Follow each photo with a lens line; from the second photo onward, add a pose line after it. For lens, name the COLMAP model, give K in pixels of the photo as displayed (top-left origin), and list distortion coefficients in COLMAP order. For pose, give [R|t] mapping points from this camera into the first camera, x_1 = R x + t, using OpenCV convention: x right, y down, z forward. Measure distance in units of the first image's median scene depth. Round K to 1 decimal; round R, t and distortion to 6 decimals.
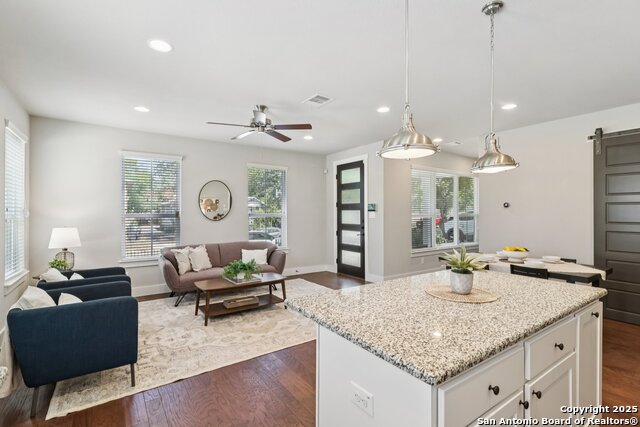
lens RADIAL K [[298.7, 0, 320.0], [0, 298.7, 213.5], [0, 0, 1]] dist [0.001367, -0.000206]
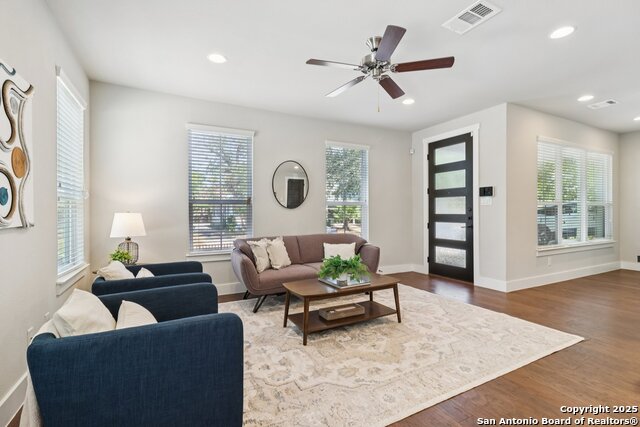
lens RADIAL K [[295.1, 0, 320.0], [0, 295.1, 213.5], [0, 0, 1]] dist [0.001439, 0.000438]
pose [[0.991302, -0.001839, -0.131593, -0.212342], [0.002393, 0.999989, 0.004047, 0.045896], [0.131584, -0.004327, 0.991296, 0.251524]]
